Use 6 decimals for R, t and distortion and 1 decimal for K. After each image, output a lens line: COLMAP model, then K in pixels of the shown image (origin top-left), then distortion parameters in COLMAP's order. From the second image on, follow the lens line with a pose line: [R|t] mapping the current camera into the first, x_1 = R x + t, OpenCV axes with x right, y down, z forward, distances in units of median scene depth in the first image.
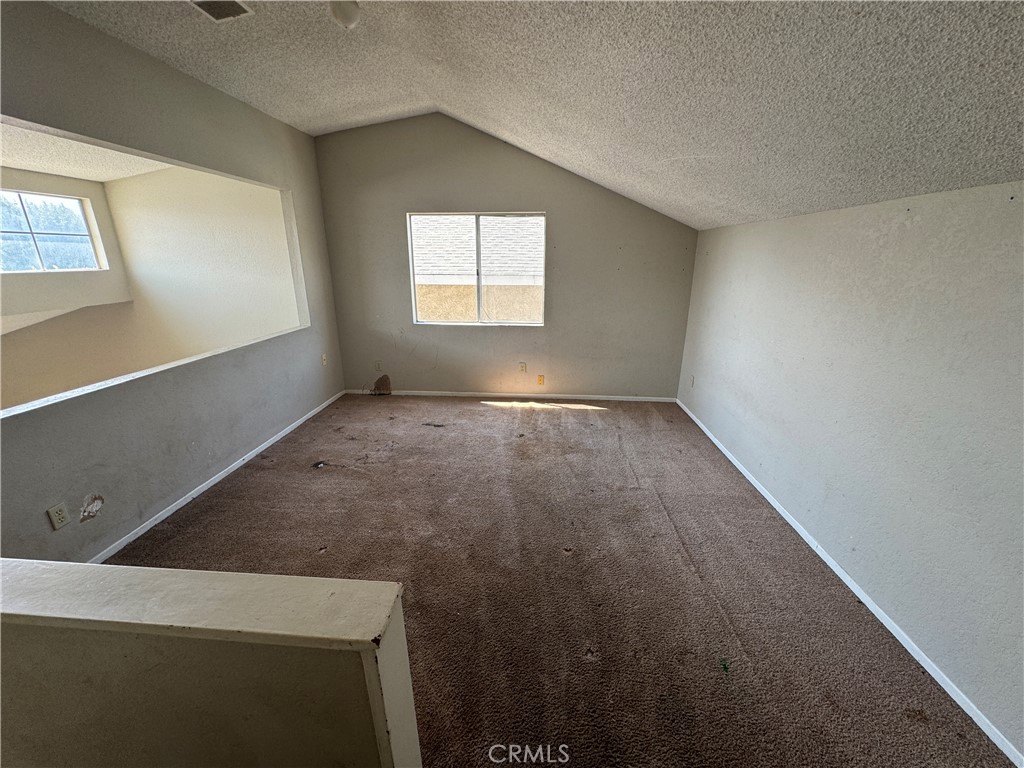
lens RADIAL K [[409.9, 0, 513.1], [0, 409.9, 385.0], [0, 0, 1]] dist [-0.003306, 0.000931]
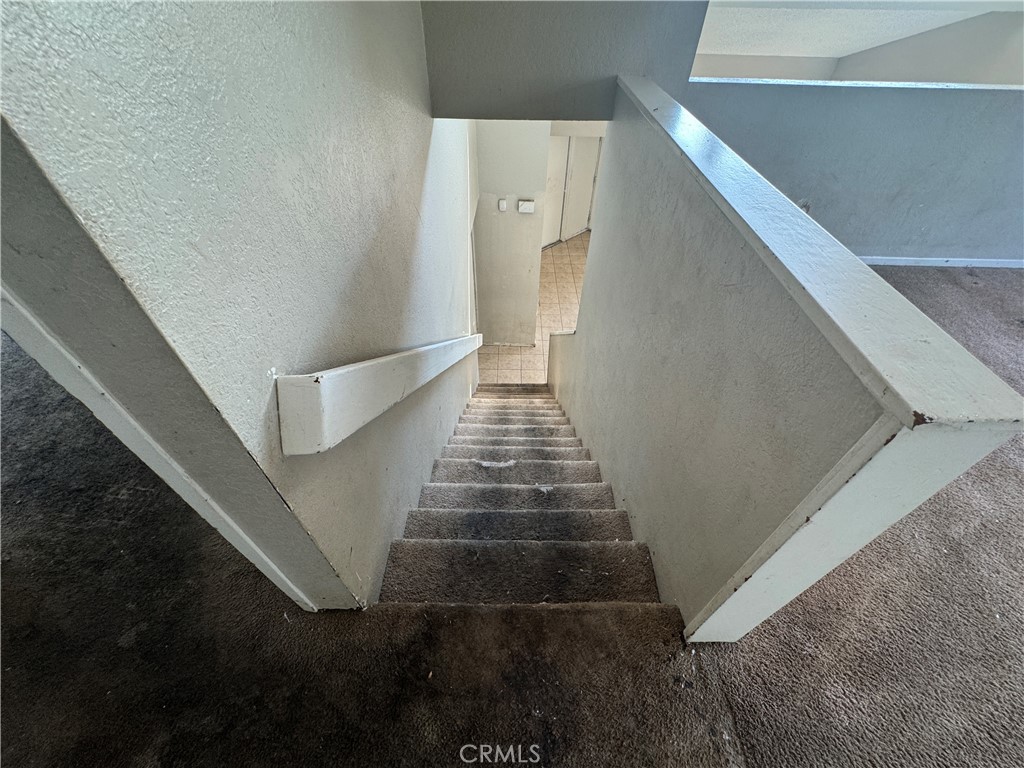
lens RADIAL K [[409.9, 0, 513.0], [0, 409.9, 384.7], [0, 0, 1]] dist [-0.003306, 0.000931]
pose [[0.057451, 0.704059, -0.707814, 0.026602], [-0.314257, 0.685698, 0.656553, 0.377387], [0.947598, 0.184716, 0.260649, 0.255835]]
